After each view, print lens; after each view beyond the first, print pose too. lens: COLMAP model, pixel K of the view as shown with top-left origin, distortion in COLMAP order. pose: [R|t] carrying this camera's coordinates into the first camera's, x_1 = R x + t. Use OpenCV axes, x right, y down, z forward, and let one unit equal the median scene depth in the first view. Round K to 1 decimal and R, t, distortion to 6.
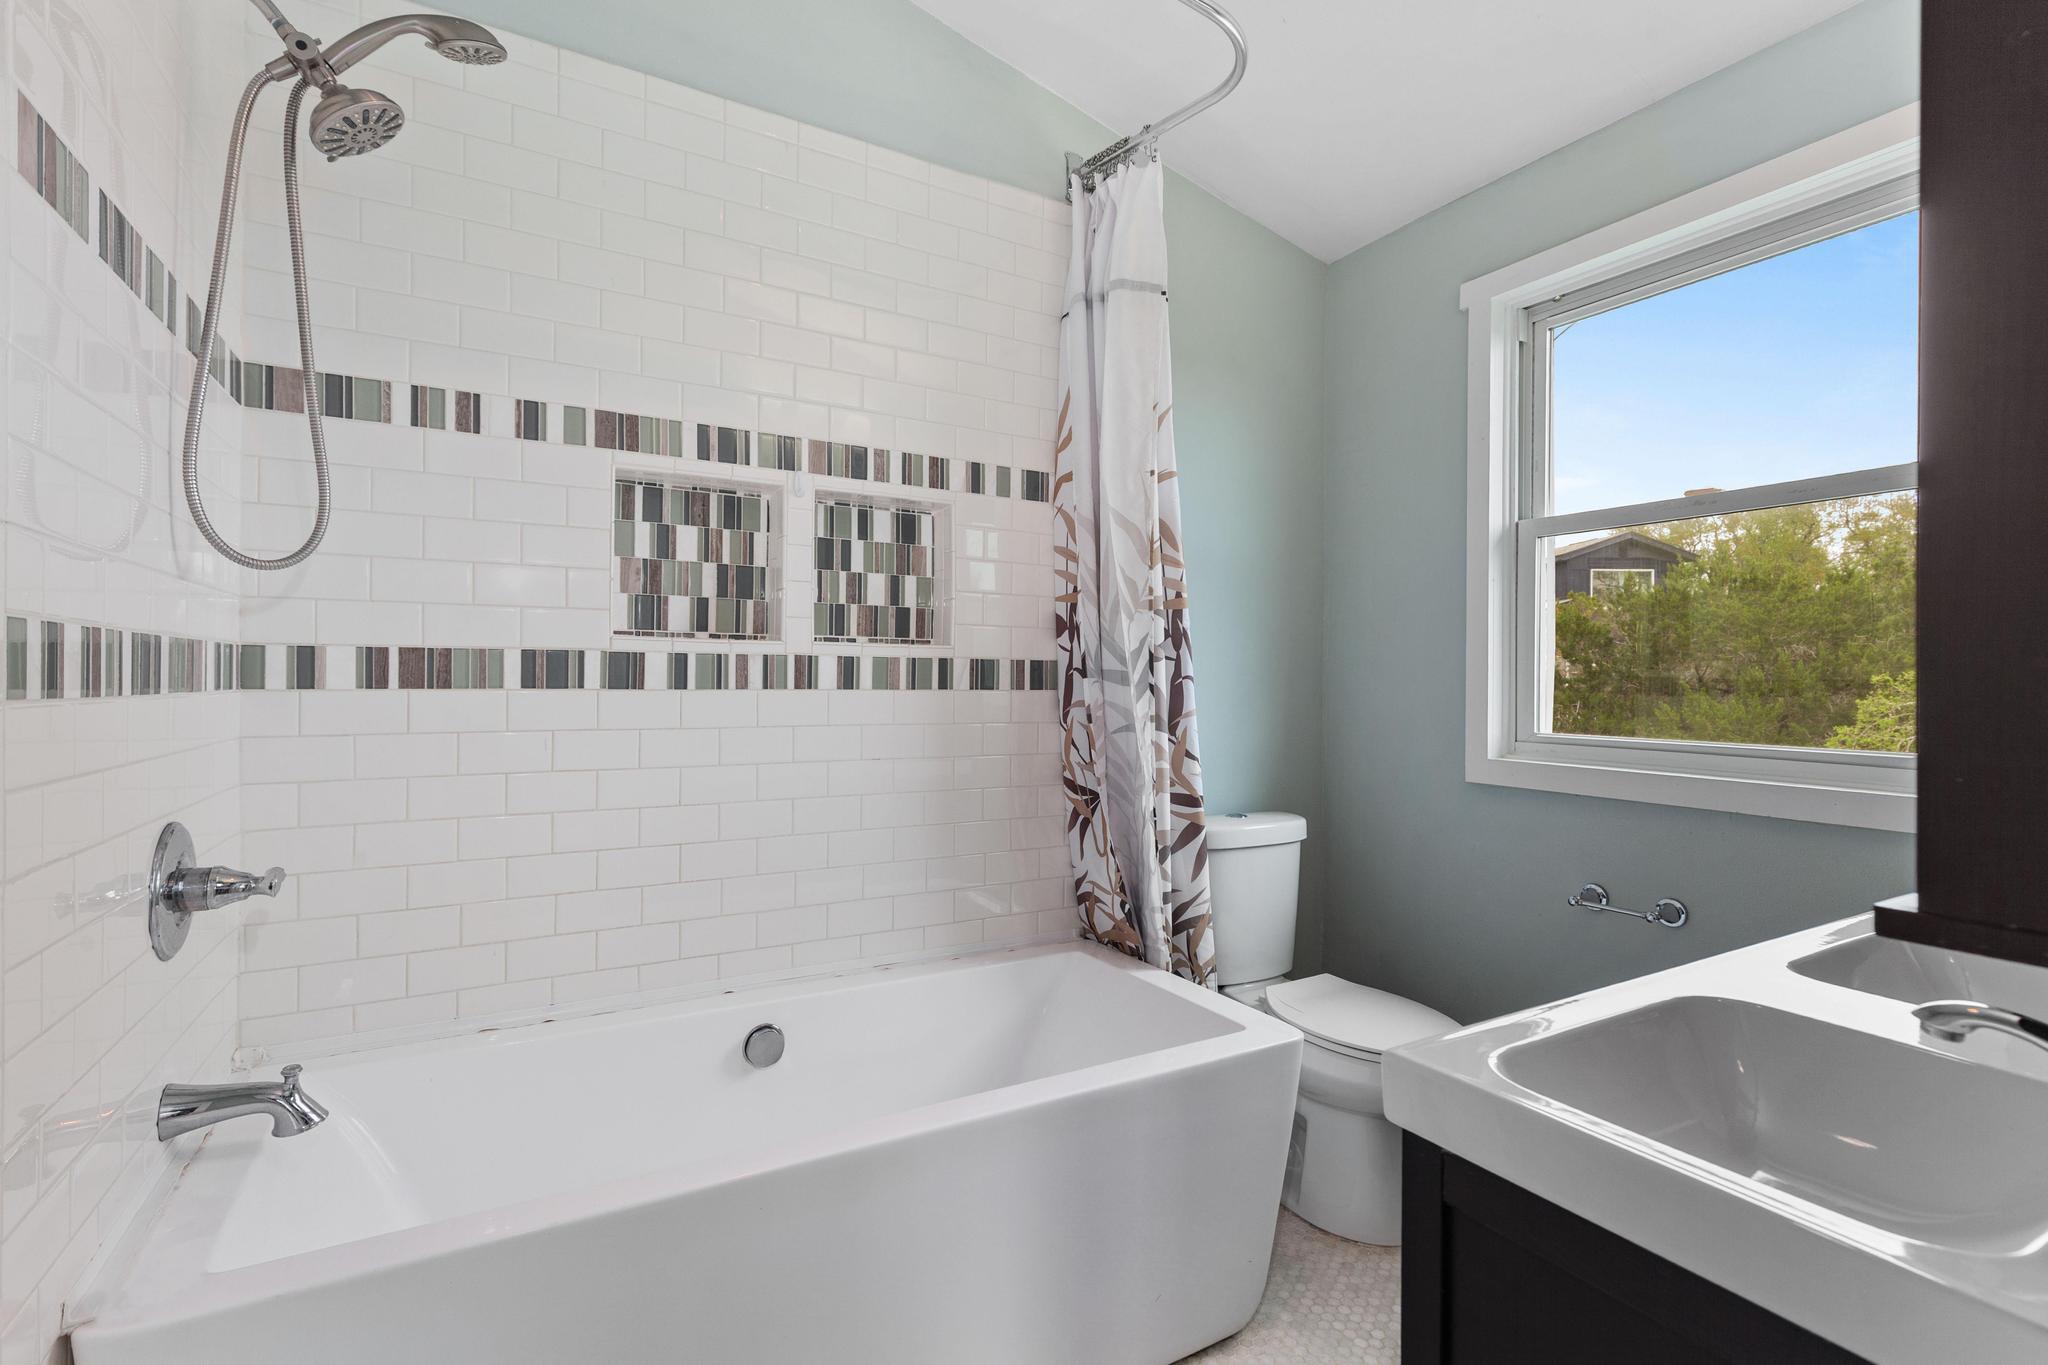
lens RADIAL K [[925.7, 0, 1018.0], [0, 925.7, 678.5], [0, 0, 1]] dist [0.006450, -0.000119]
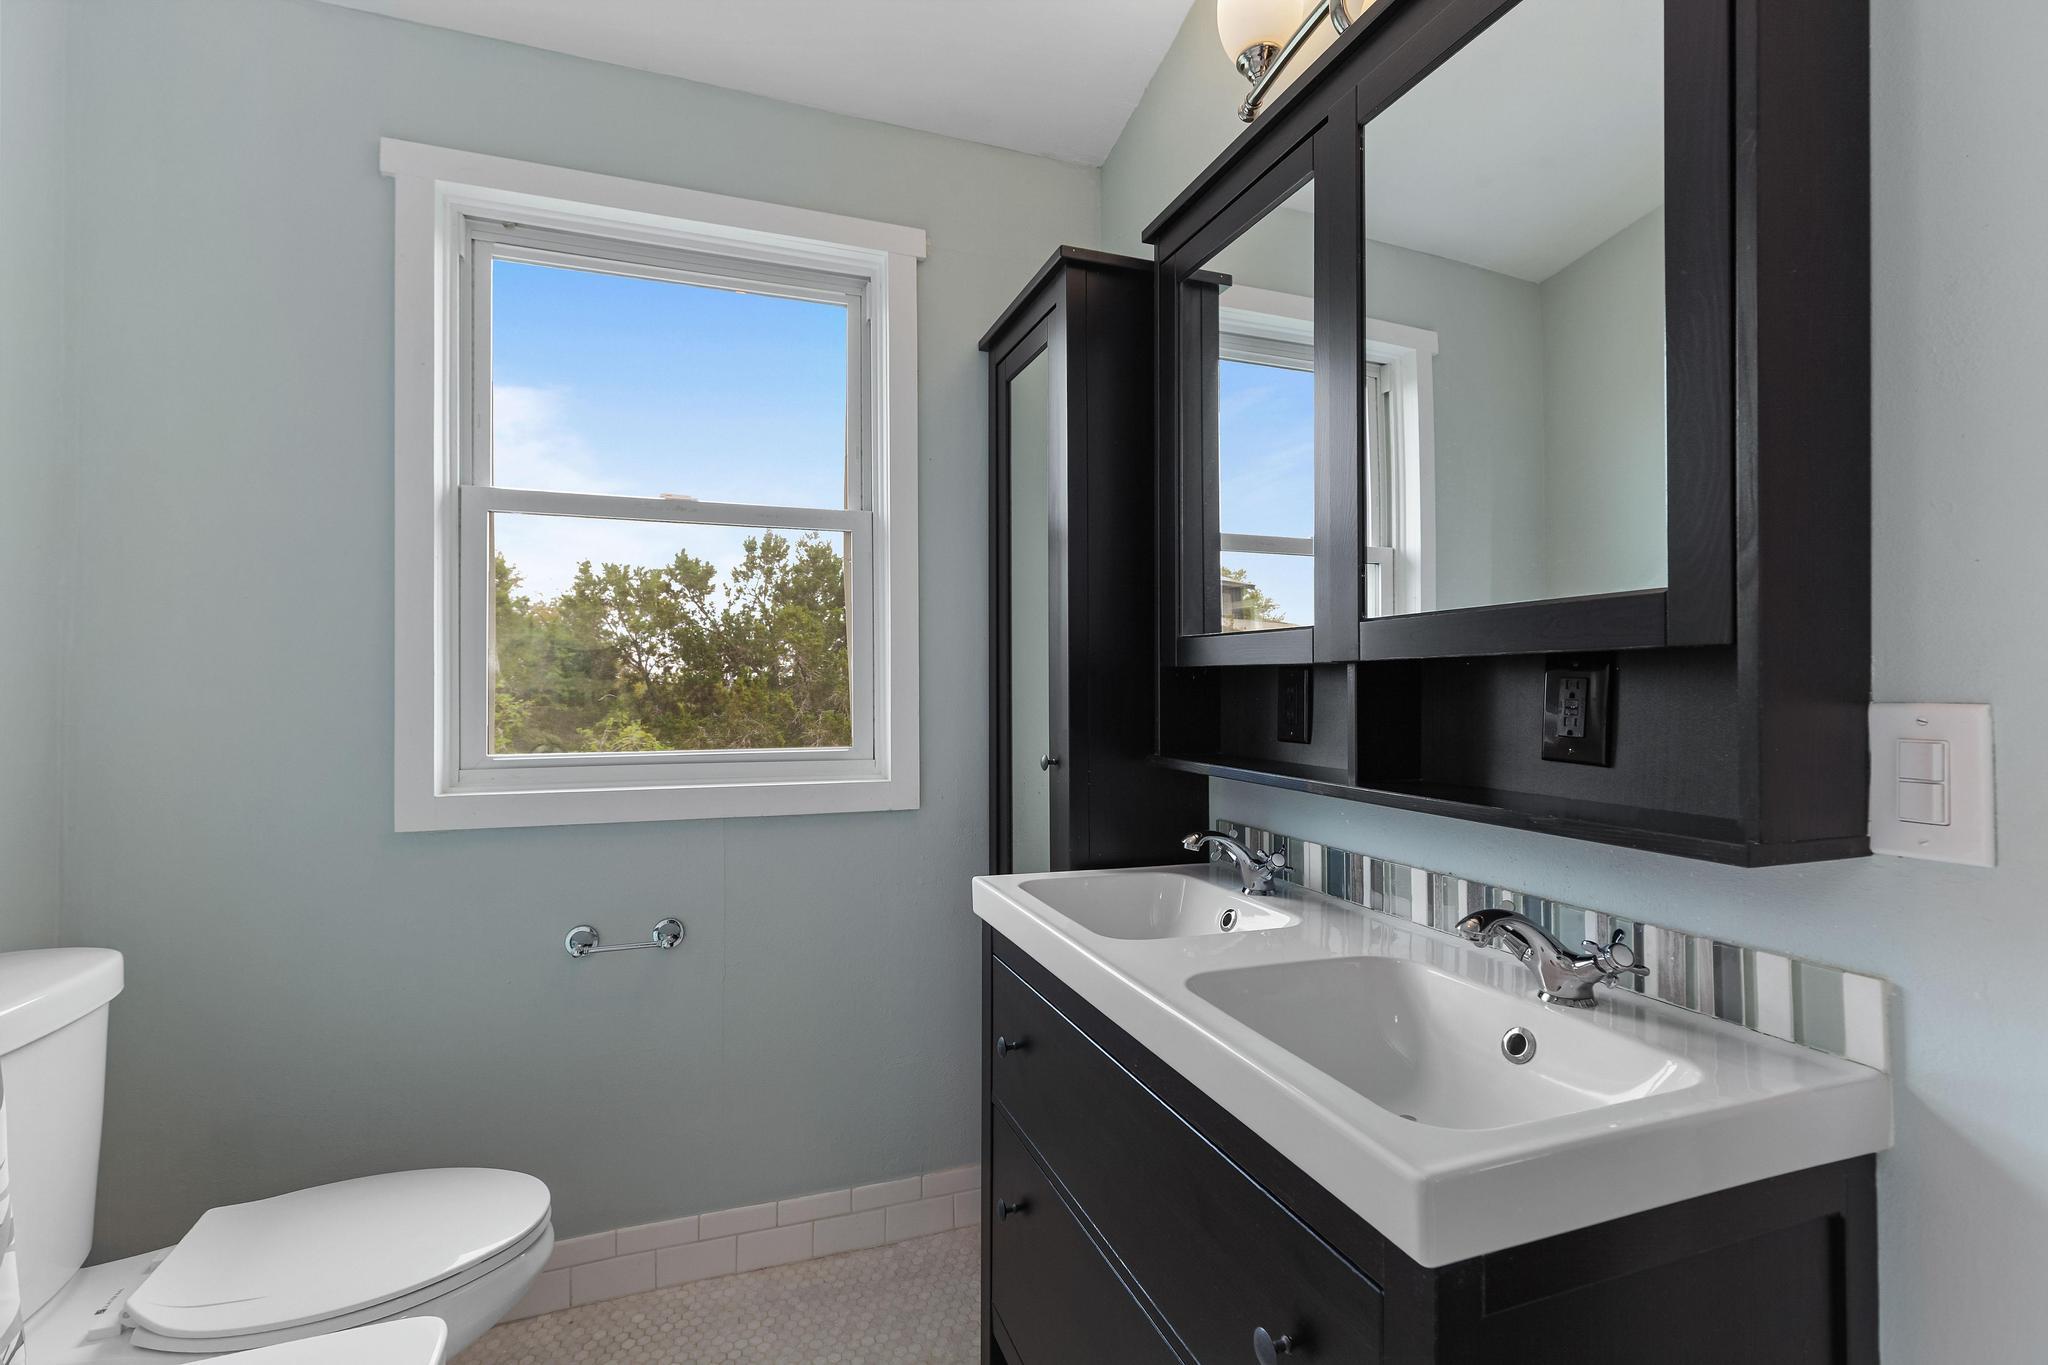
lens RADIAL K [[925.7, 0, 1018.0], [0, 925.7, 678.5], [0, 0, 1]] dist [0.006450, -0.000119]
pose [[0.150875, 0.006976, 0.988528, -0.157534], [0.007389, 0.999939, -0.008184, 0.001784], [-0.988525, 0.008539, 0.150814, 0.422470]]
